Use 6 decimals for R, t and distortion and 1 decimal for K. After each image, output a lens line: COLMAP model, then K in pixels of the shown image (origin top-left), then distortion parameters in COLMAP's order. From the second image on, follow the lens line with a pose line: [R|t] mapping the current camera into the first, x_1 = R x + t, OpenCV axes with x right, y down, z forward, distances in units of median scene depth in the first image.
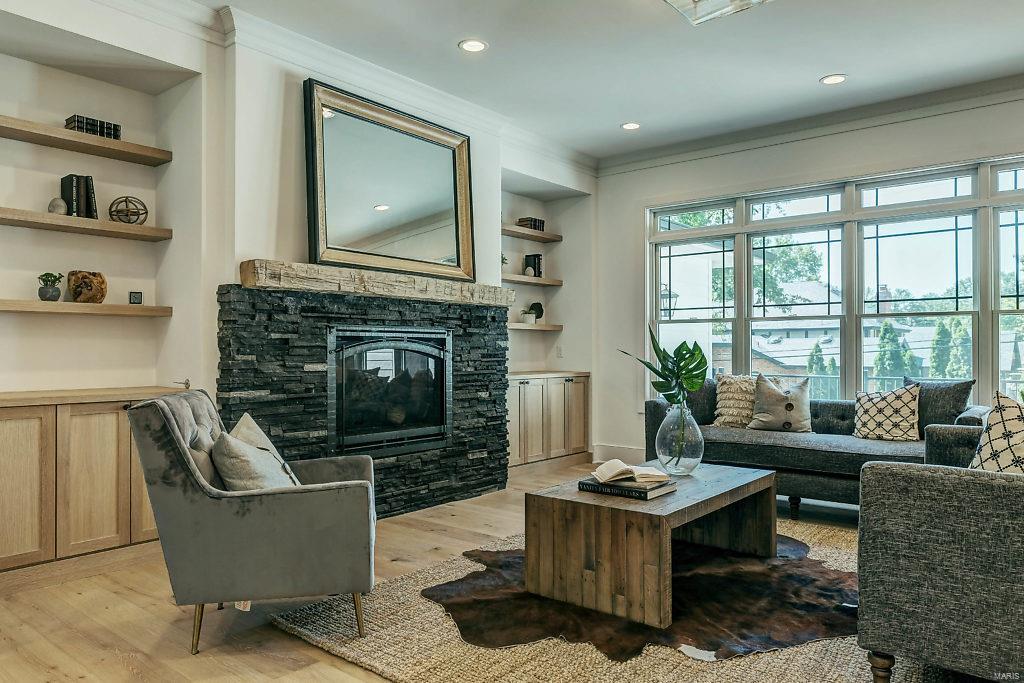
lens RADIAL K [[702.6, 0, 512.0], [0, 702.6, 341.5], [0, 0, 1]] dist [0.001321, -0.001819]
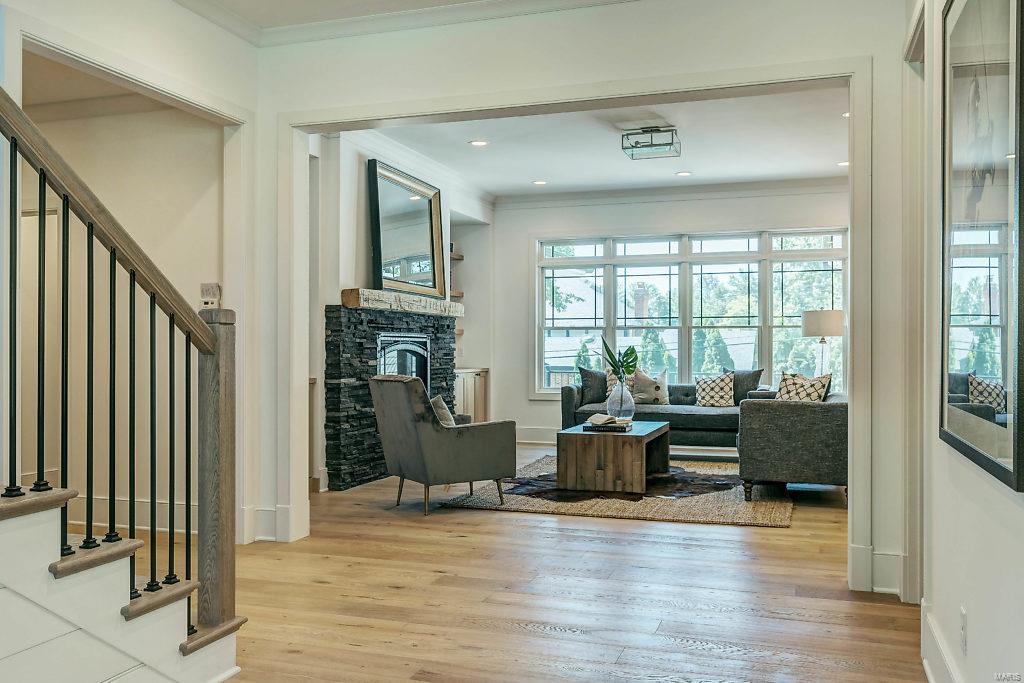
lens RADIAL K [[891.5, 0, 512.0], [0, 891.5, 341.5], [0, 0, 1]] dist [-0.002344, -0.000100]
pose [[0.935064, 0.004836, 0.354446, -0.611479], [-0.006043, 0.999979, 0.002299, -0.010649], [-0.354427, -0.004292, 0.935074, -0.721718]]
